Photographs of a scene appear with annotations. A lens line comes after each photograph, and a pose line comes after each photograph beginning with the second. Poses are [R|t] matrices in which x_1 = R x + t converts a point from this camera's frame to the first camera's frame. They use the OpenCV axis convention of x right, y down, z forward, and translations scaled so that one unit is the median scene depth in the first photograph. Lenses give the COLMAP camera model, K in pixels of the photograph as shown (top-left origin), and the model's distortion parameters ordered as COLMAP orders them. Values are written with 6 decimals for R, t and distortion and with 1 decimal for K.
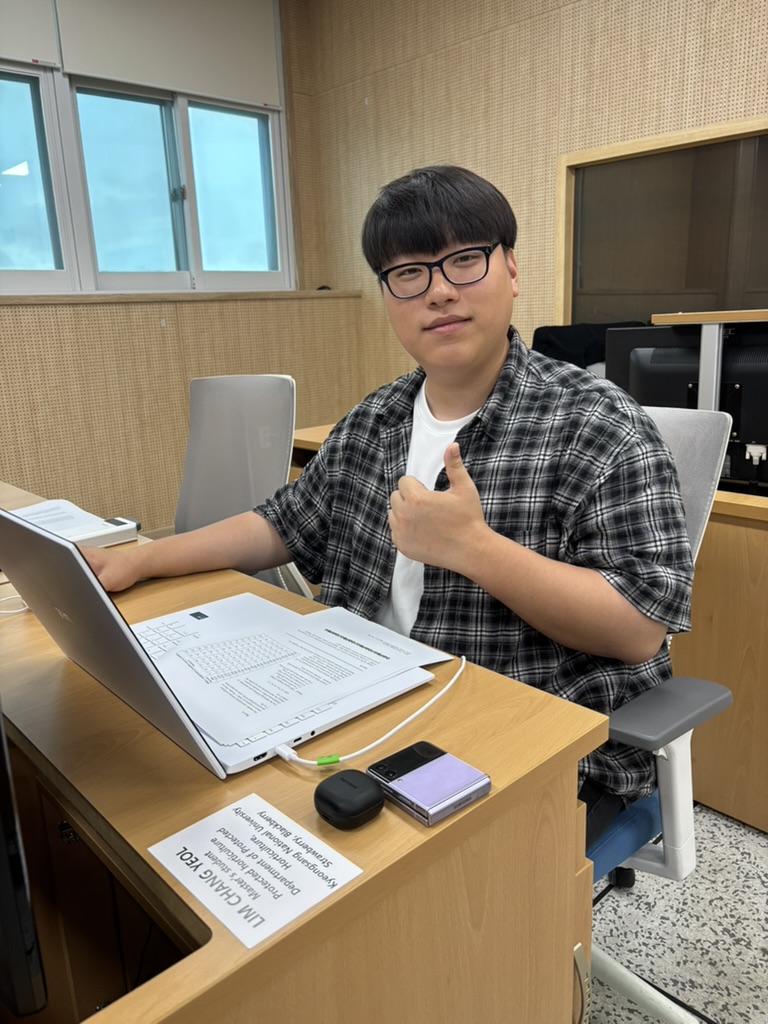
lens RADIAL K [[775.4, 0, 381.9], [0, 775.4, 508.6], [0, 0, 1]] dist [0.035837, -0.045620]
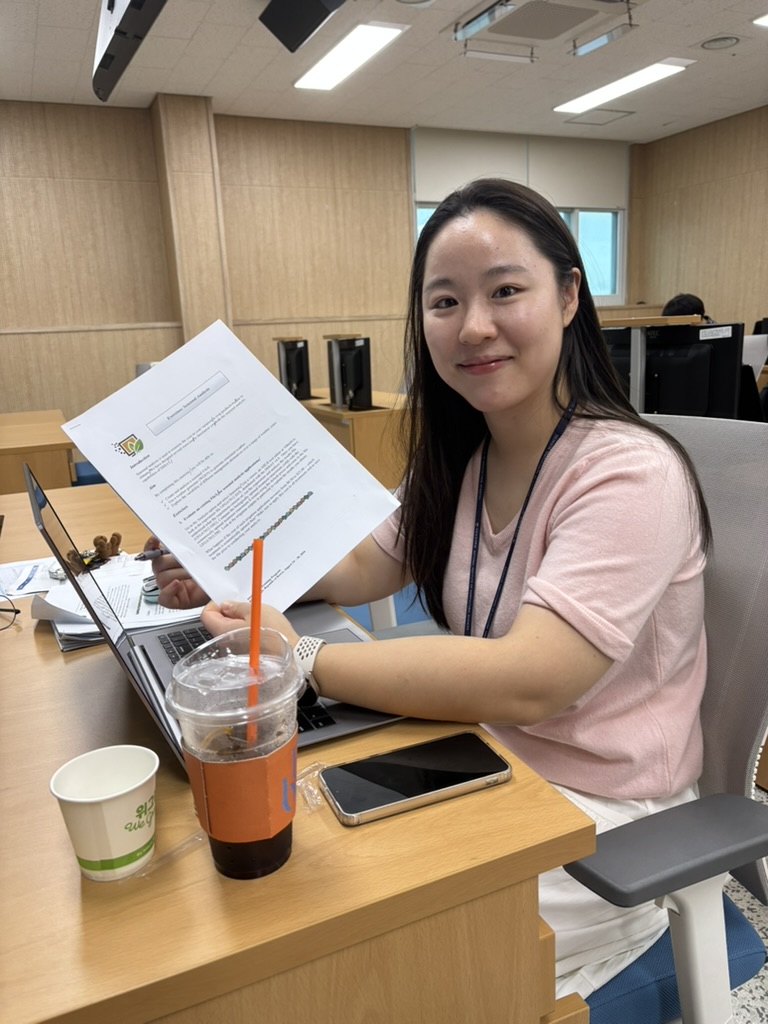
lens RADIAL K [[775.4, 0, 390.3], [0, 775.4, 506.6], [0, 0, 1]] dist [0.035837, -0.045620]
pose [[0.949968, 0.067956, -0.304865, -0.050460], [-0.071802, 0.997418, -0.001410, 0.263932], [0.303982, 0.023230, 0.952395, -1.008054]]
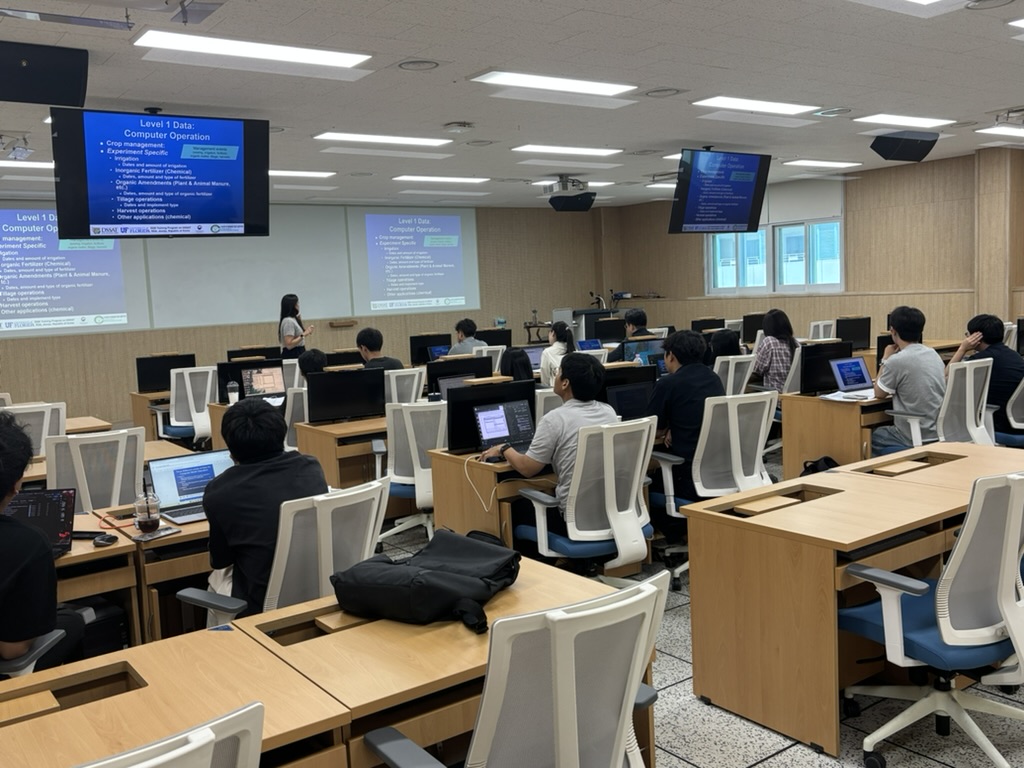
lens RADIAL K [[943.9, 0, 513.7], [0, 943.9, 384.3], [0, 0, 1]] dist [0.026169, 0.000000]
pose [[-0.112511, 0.136245, -0.984265, 2.005822], [-0.214592, 0.963848, 0.157949, 0.056252], [0.970202, 0.228987, -0.079206, -0.733488]]
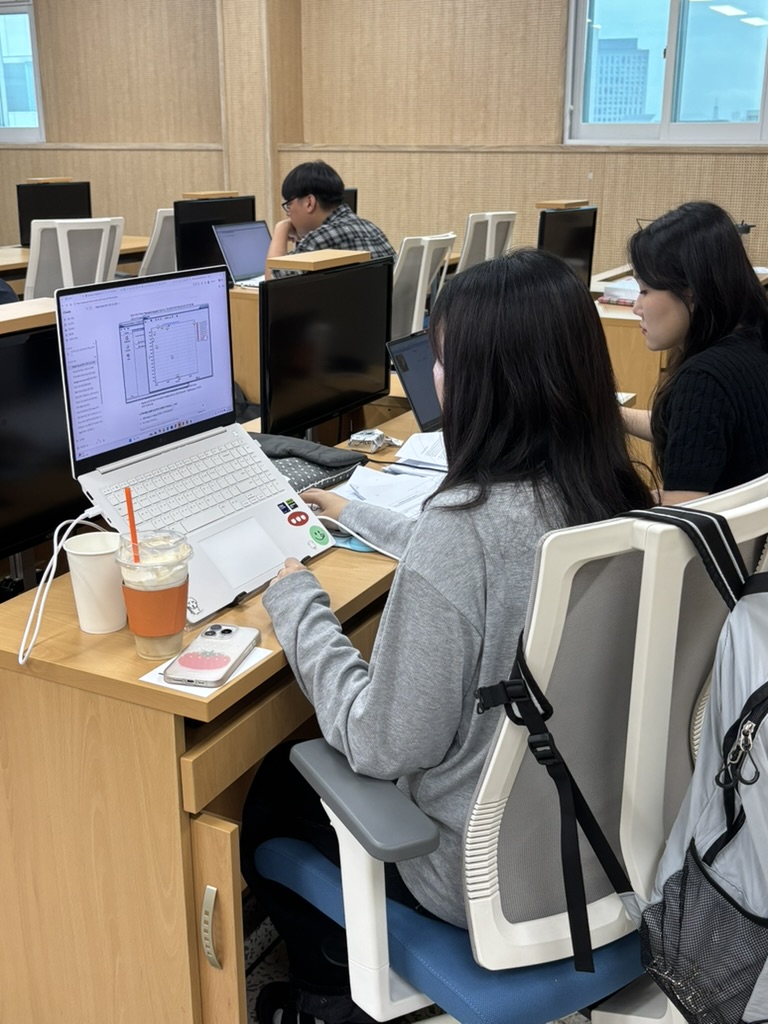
lens RADIAL K [[1149.5, 0, 373.7], [0, 1149.5, 507.3], [0, 0, 1]] dist [0.009029, 0.000000]
pose [[0.304407, 0.326205, -0.894945, 1.095220], [-0.253779, 0.933349, 0.253882, -0.049429], [0.918114, 0.149835, 0.366902, -0.097722]]
